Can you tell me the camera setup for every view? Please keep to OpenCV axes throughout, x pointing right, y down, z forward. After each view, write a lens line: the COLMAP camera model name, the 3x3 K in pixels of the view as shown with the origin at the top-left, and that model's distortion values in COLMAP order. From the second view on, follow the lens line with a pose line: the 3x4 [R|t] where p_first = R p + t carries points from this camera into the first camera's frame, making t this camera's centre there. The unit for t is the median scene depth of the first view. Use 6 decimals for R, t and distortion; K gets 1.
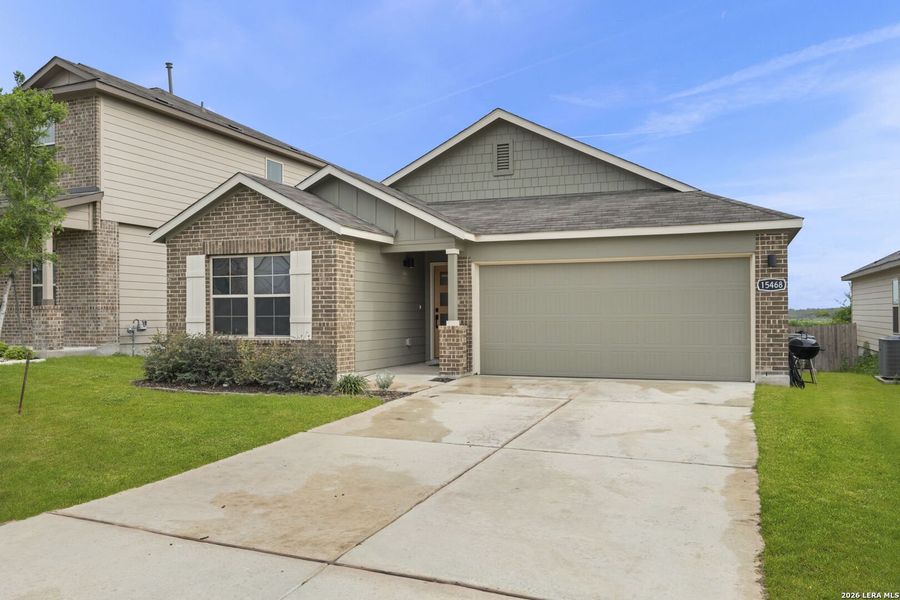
lens RADIAL K [[703.1, 0, 450.0], [0, 703.1, 300.0], [0, 0, 1]] dist [0.008981, 0.001159]
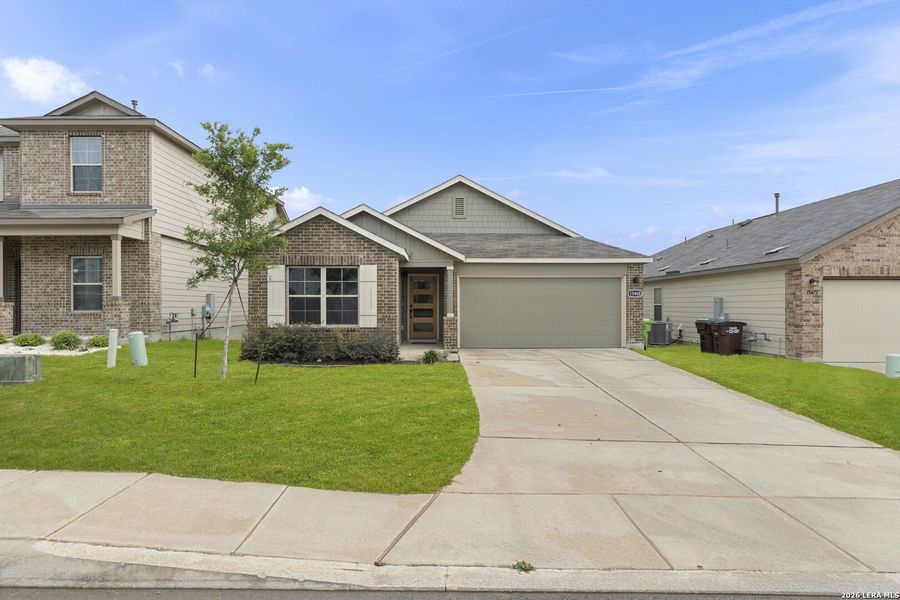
lens RADIAL K [[499.2, 0, 450.0], [0, 499.2, 300.0], [0, 0, 1]] dist [-0.002905, 0.000280]
pose [[0.927732, 0.007862, 0.373165, -0.407679], [-0.010023, 0.999942, 0.003851, -0.004042], [-0.373113, -0.007313, 0.927757, -0.005383]]
